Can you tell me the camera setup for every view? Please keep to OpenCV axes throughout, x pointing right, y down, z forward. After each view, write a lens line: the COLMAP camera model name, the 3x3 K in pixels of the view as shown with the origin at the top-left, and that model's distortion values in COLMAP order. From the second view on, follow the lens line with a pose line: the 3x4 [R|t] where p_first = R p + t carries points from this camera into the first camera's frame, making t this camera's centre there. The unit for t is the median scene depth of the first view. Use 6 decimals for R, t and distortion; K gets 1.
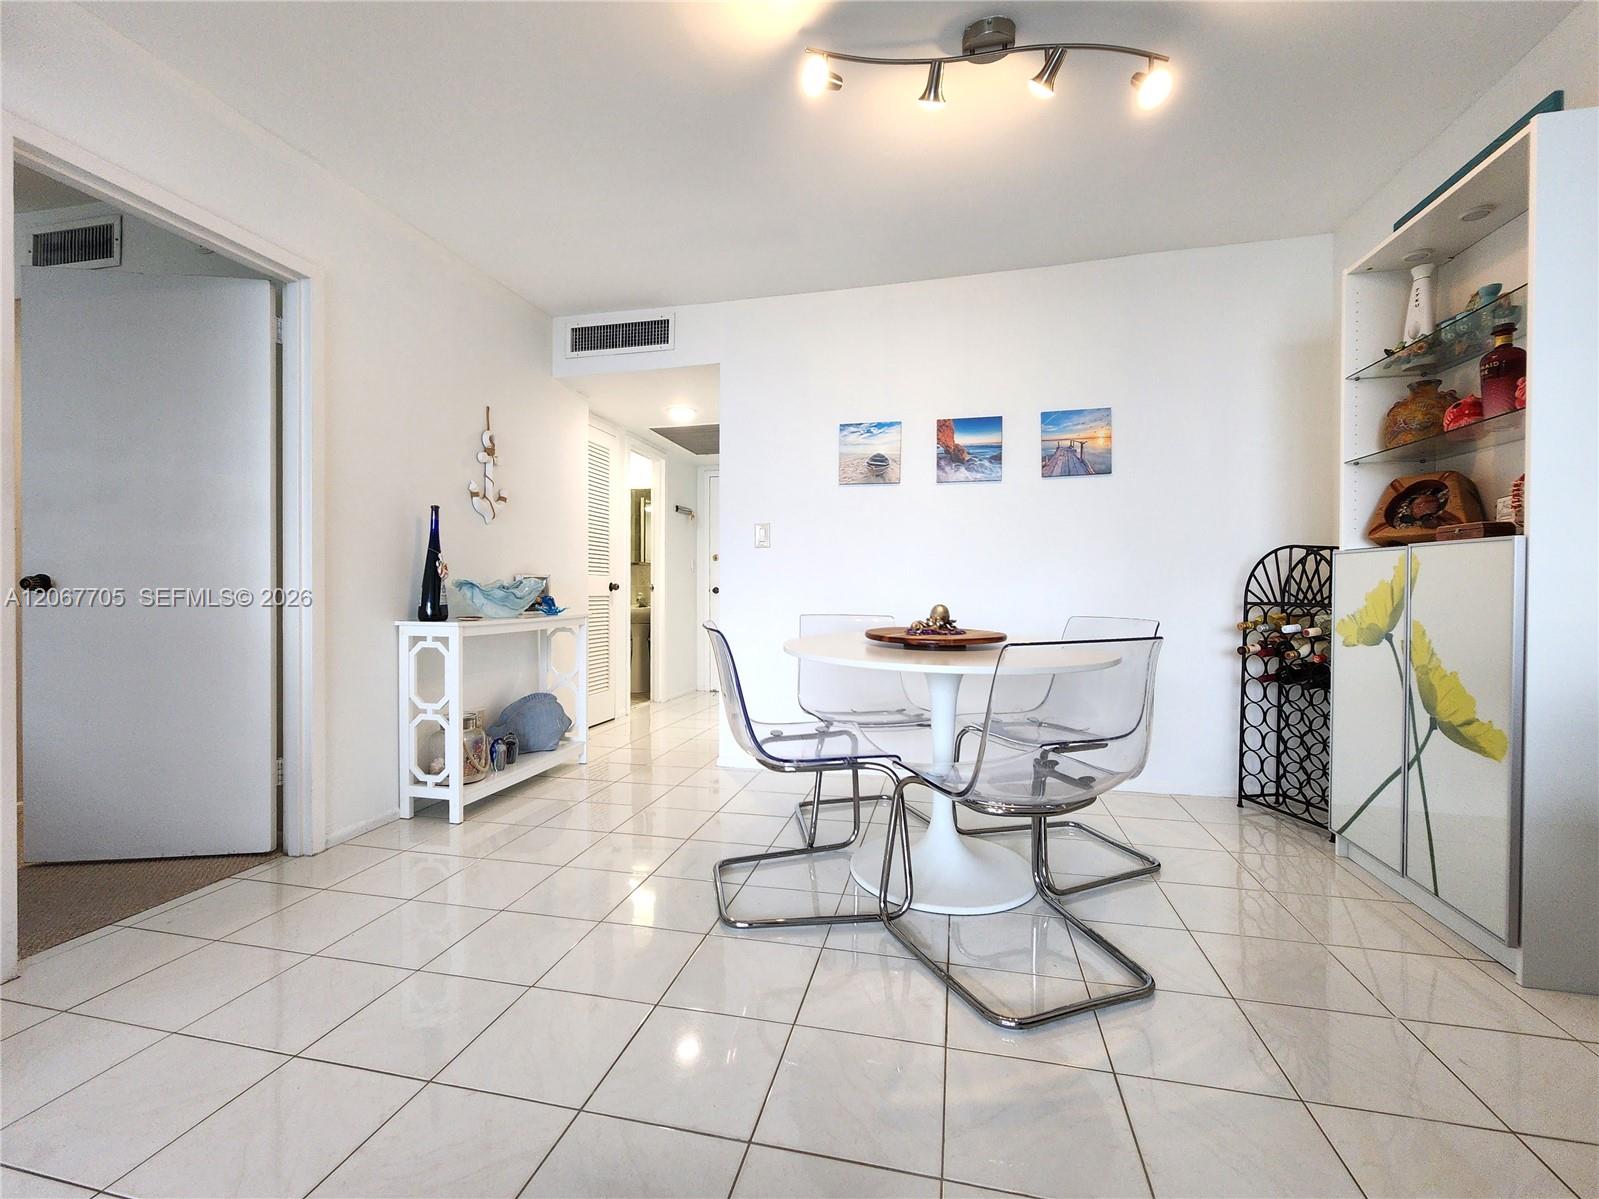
lens RADIAL K [[657.7, 0, 805.2], [0, 657.7, 595.4], [0, 0, 1]] dist [-0.002532, 0.001662]
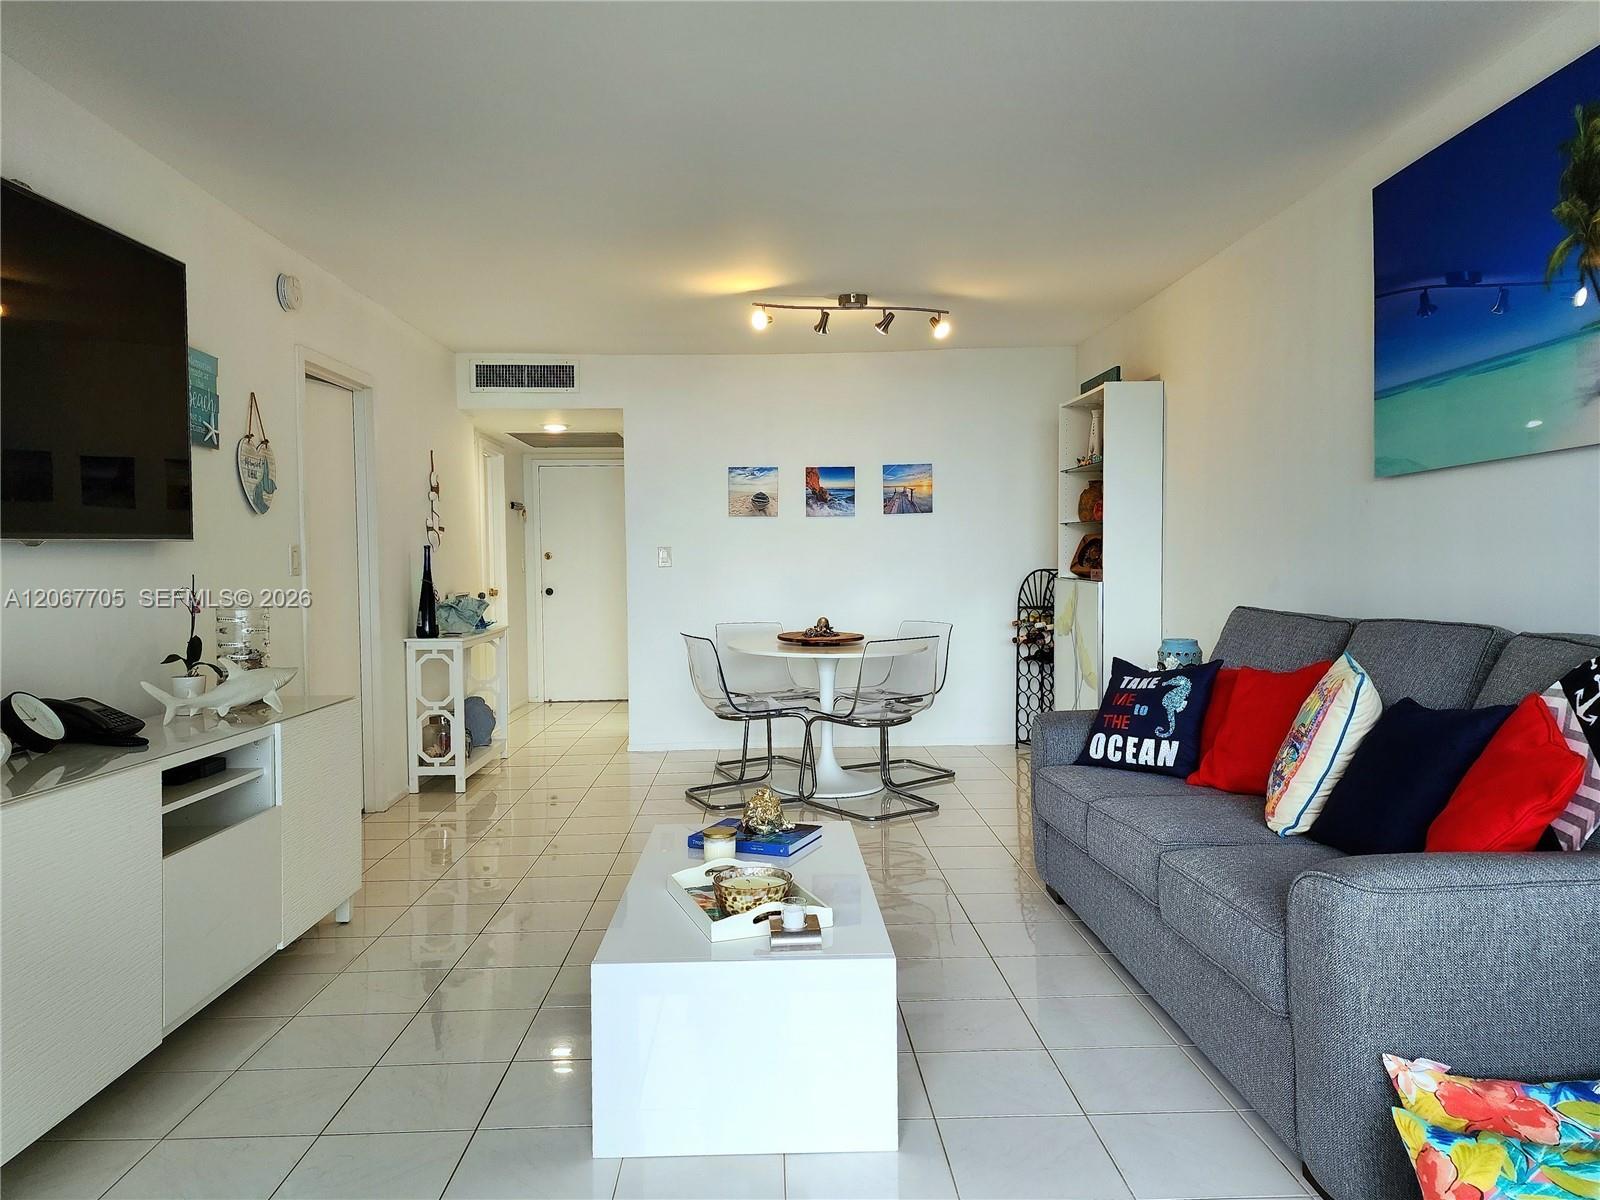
lens RADIAL K [[1067.6, 0, 802.8], [0, 1067.6, 590.3], [0, 0, 1]] dist [0.058669, -0.001275]
pose [[0.964556, -0.019239, 0.263176, -0.405723], [0.012993, 0.999592, 0.025454, -0.092052], [-0.263558, -0.021133, 0.964412, -1.146011]]
